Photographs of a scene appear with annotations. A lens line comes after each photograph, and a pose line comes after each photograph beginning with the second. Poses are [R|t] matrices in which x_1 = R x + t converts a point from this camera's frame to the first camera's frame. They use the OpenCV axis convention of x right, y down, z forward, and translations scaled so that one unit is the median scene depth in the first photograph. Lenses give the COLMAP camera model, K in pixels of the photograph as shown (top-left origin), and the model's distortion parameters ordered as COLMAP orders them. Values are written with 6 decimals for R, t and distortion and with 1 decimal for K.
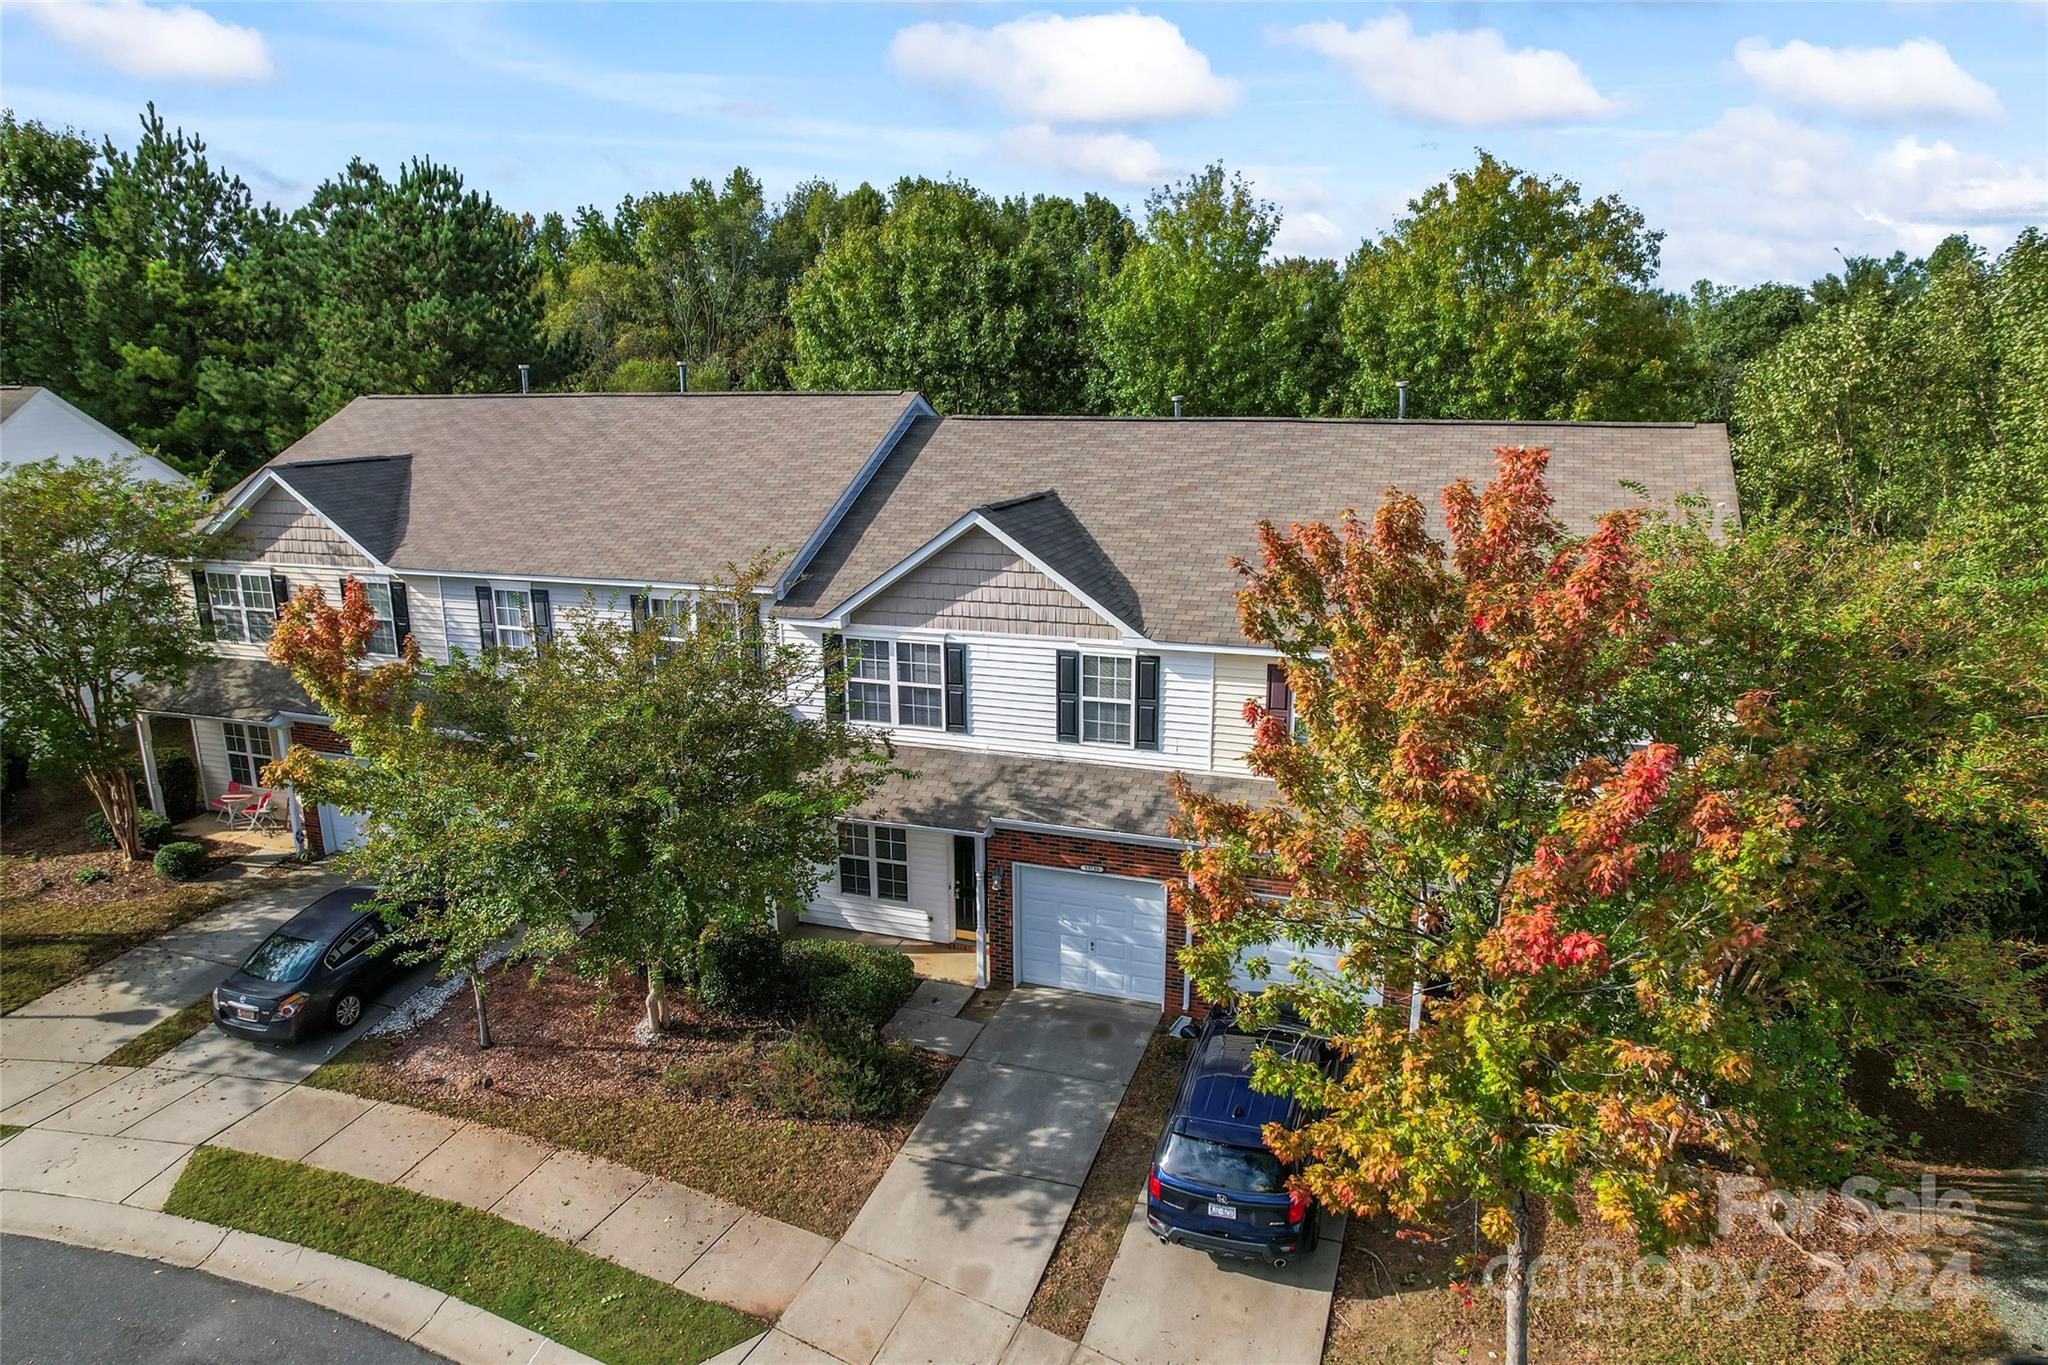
lens RADIAL K [[1319.1, 0, 1022.5], [0, 1319.1, 680.5], [0, 0, 1]] dist [-0.022560, 0.005744]
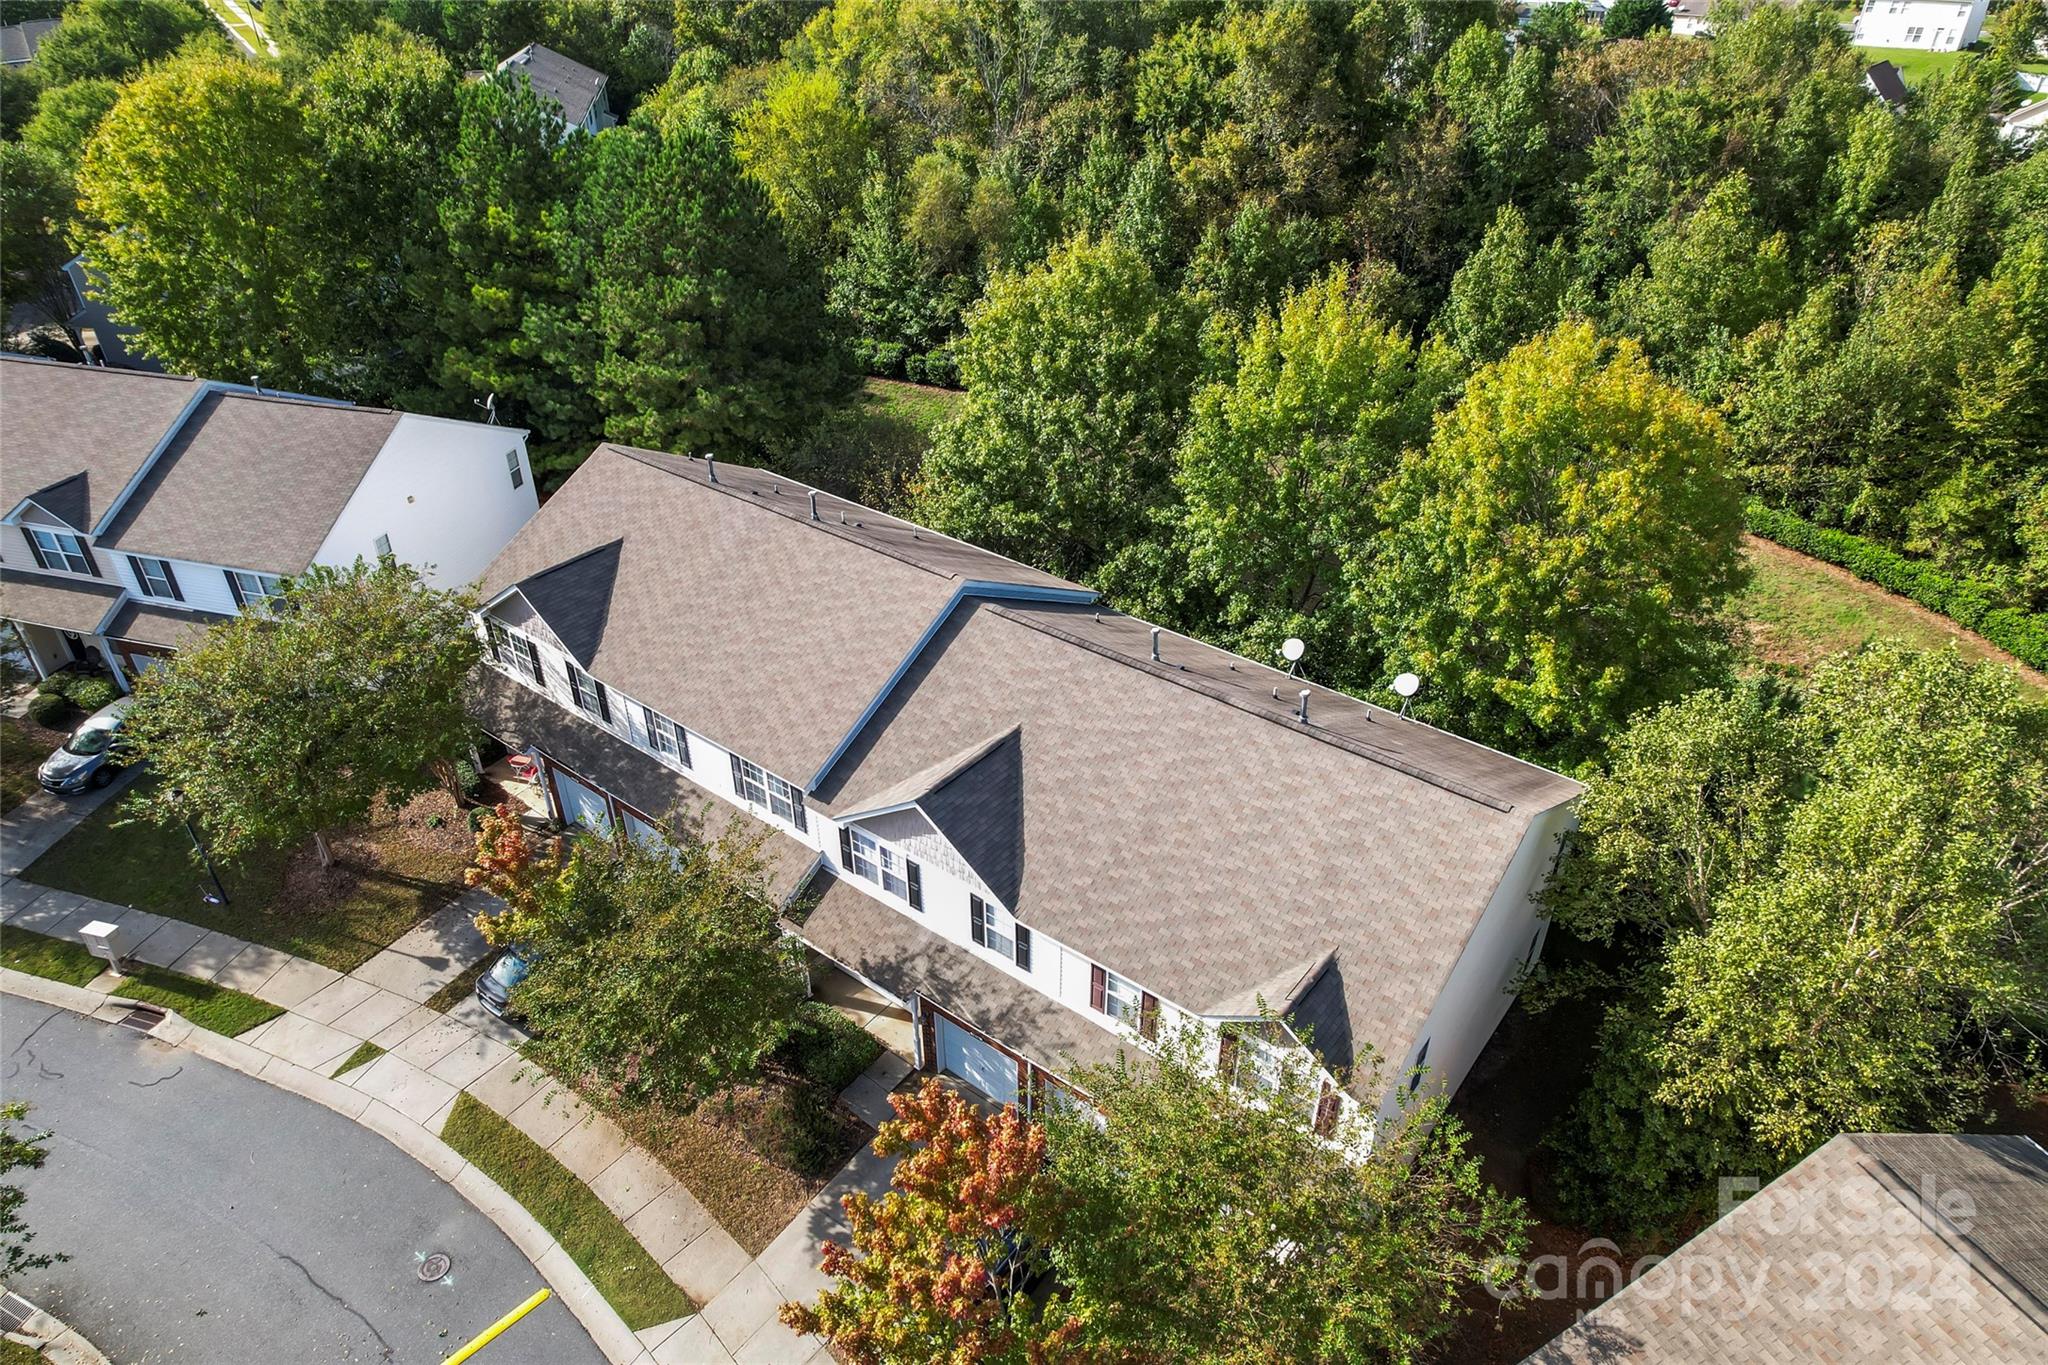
lens RADIAL K [[1319.1, 0, 1027.4], [0, 1319.1, 685.3], [0, 0, 1]] dist [-0.022560, 0.005744]
pose [[0.949013, 0.176730, -0.261037, 0.436815], [-0.074952, 0.930823, 0.357703, -0.780817], [0.306196, -0.319900, 0.896609, -0.190135]]
